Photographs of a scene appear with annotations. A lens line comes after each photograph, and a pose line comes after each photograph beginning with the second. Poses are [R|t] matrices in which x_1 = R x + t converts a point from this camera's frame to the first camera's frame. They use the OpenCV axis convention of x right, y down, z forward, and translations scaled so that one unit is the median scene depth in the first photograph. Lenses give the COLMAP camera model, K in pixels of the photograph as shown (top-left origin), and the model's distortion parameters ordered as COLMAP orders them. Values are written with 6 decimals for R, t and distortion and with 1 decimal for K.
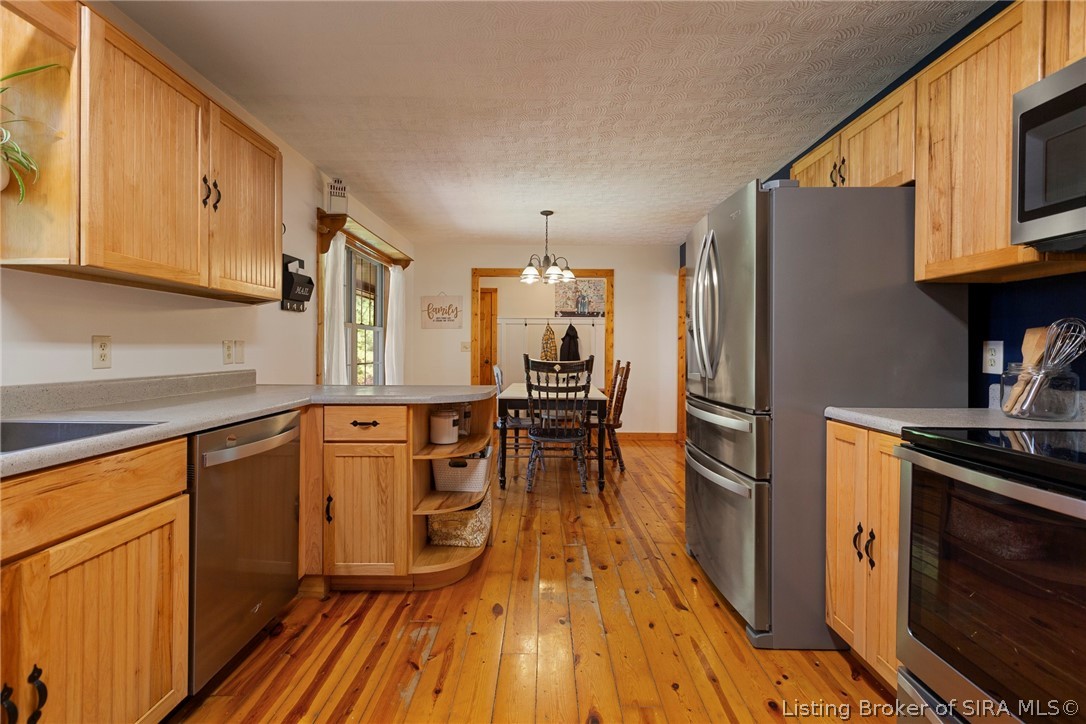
lens RADIAL K [[479.4, 0, 540.6], [0, 479.4, 352.6], [0, 0, 1]] dist [0.000673, 0.000294]
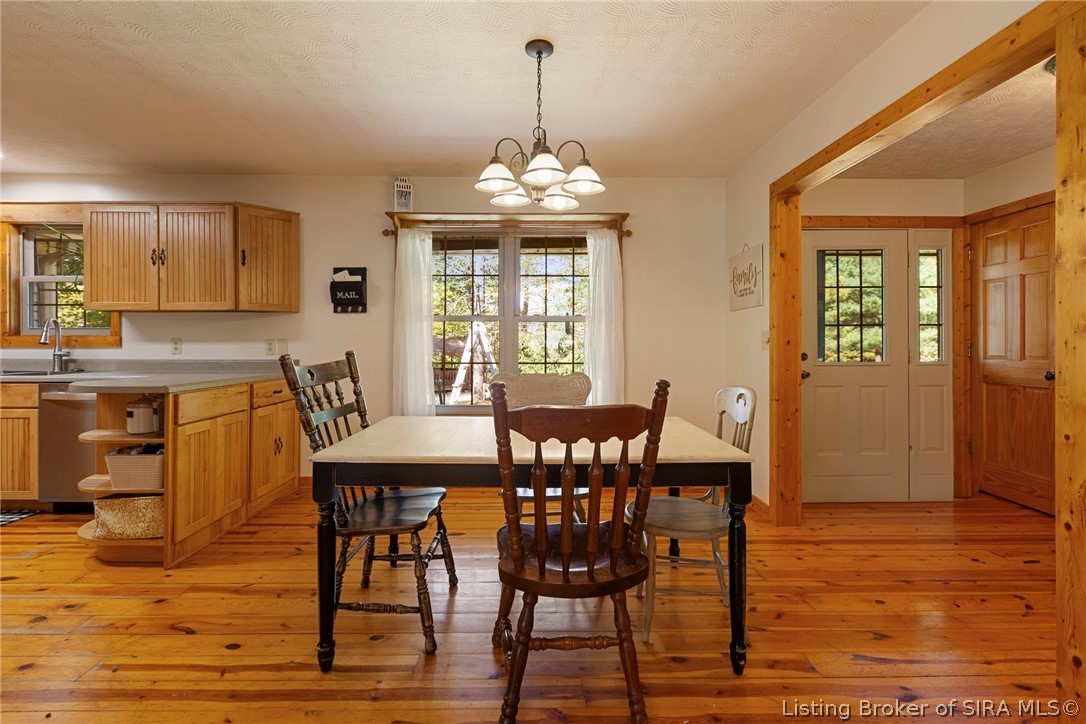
lens RADIAL K [[479.4, 0, 540.6], [0, 479.4, 352.6], [0, 0, 1]] dist [0.000673, 0.000294]
pose [[0.024077, 0.008457, -0.999674, 0.955323], [-0.005840, 0.999948, 0.008318, -0.000900], [0.999693, 0.005637, 0.024125, 2.021199]]
